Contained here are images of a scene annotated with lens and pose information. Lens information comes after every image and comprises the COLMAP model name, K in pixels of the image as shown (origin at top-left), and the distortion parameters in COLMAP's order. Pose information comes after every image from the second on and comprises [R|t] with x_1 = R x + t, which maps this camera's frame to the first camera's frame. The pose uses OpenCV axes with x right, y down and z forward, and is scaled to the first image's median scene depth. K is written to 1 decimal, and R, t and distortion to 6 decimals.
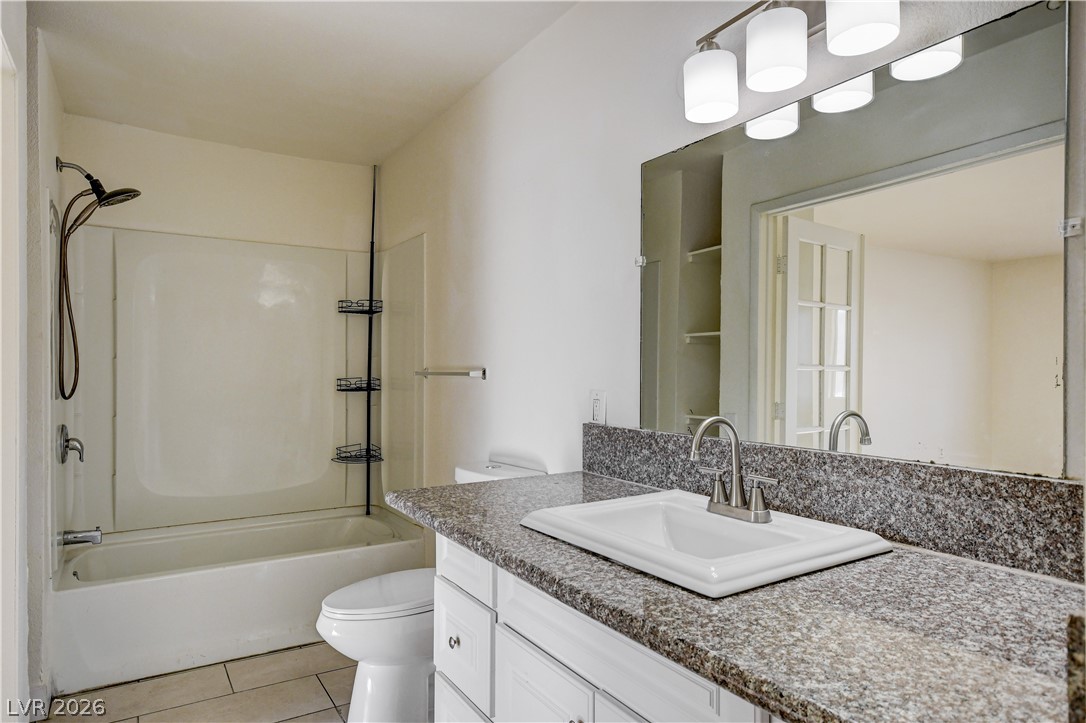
lens RADIAL K [[626.6, 0, 537.8], [0, 626.6, 365.6], [0, 0, 1]] dist [0.006866, 0.001787]
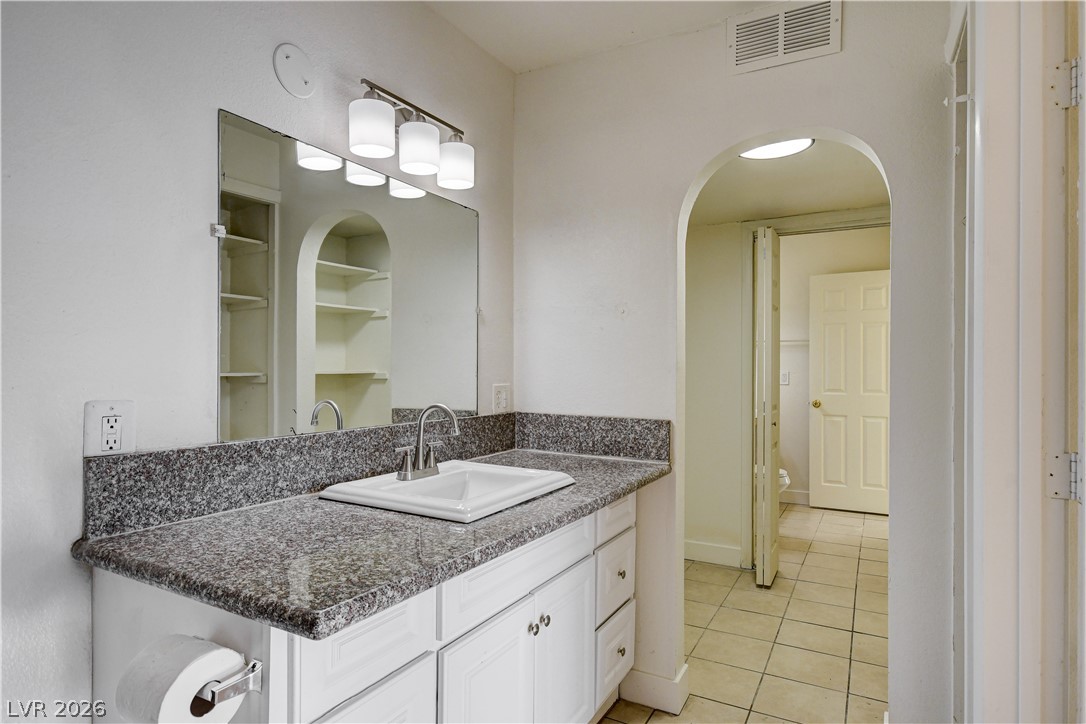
lens RADIAL K [[615.9, 0, 540.5], [0, 615.9, 370.3], [0, 0, 1]] dist [-0.000755, 0.000681]
pose [[-0.479080, -0.002026, 0.877769, -0.468527], [-0.010418, 0.999940, -0.003378, 0.004758], [-0.877710, -0.010763, -0.479072, 0.668921]]
